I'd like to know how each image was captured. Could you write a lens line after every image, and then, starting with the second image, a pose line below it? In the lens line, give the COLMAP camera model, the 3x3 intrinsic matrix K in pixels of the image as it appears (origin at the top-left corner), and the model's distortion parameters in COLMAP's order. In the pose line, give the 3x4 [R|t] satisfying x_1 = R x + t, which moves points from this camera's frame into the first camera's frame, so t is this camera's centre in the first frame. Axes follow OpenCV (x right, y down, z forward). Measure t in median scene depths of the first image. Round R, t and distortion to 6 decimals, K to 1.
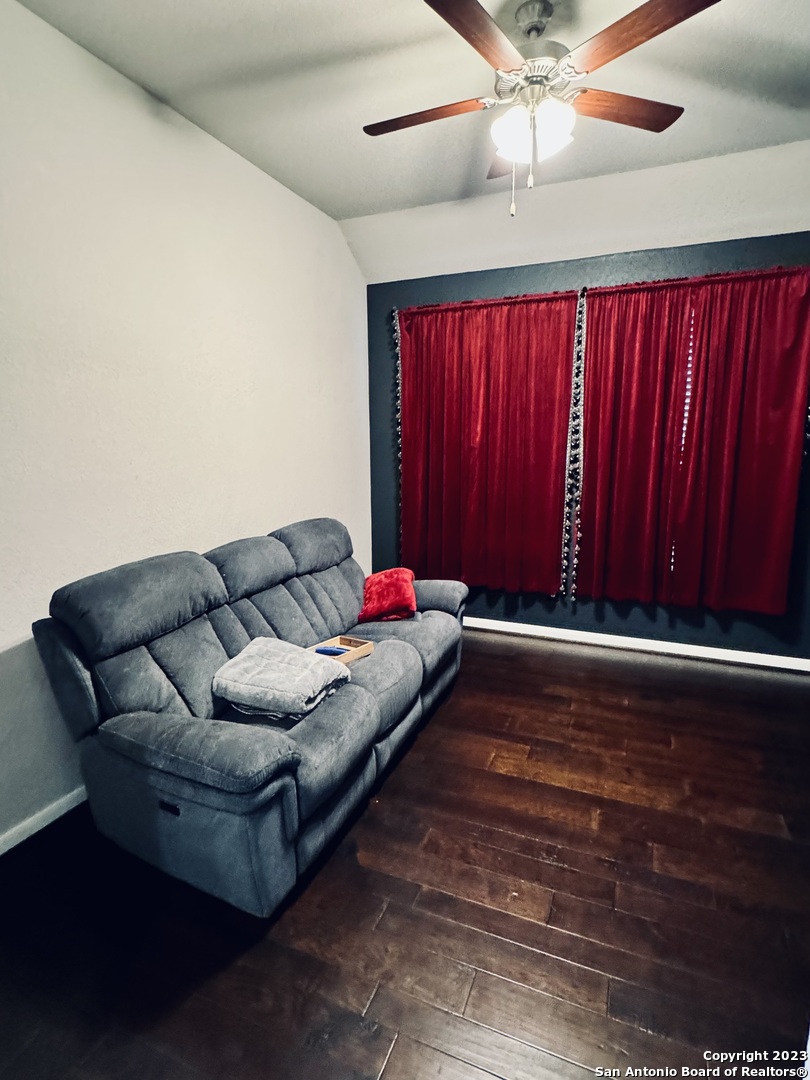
lens RADIAL K [[556.5, 0, 405.0], [0, 556.5, 540.0], [0, 0, 1]] dist [-0.006097, 0.001795]
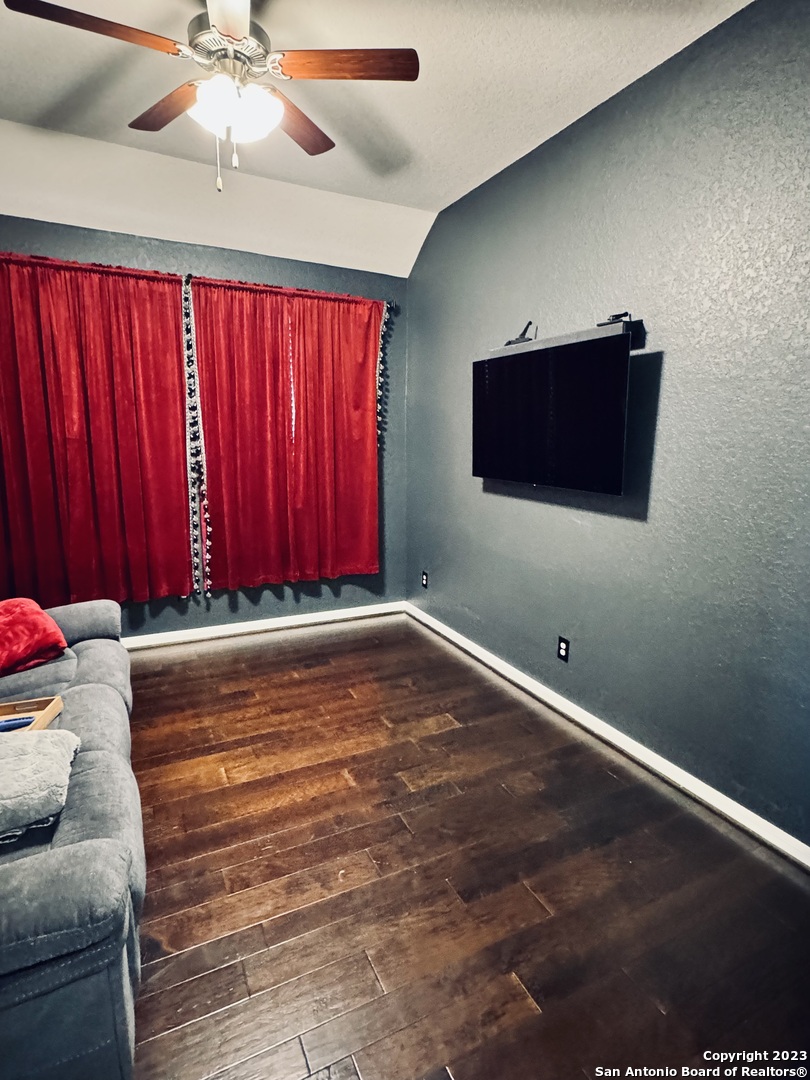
lens RADIAL K [[556.5, 0, 405.0], [0, 556.5, 540.0], [0, 0, 1]] dist [-0.006097, 0.001795]
pose [[0.648458, -0.128689, 0.750294, -0.231216], [0.118351, 0.990666, 0.067629, -0.018112], [-0.751994, 0.044944, 0.657636, 0.109473]]
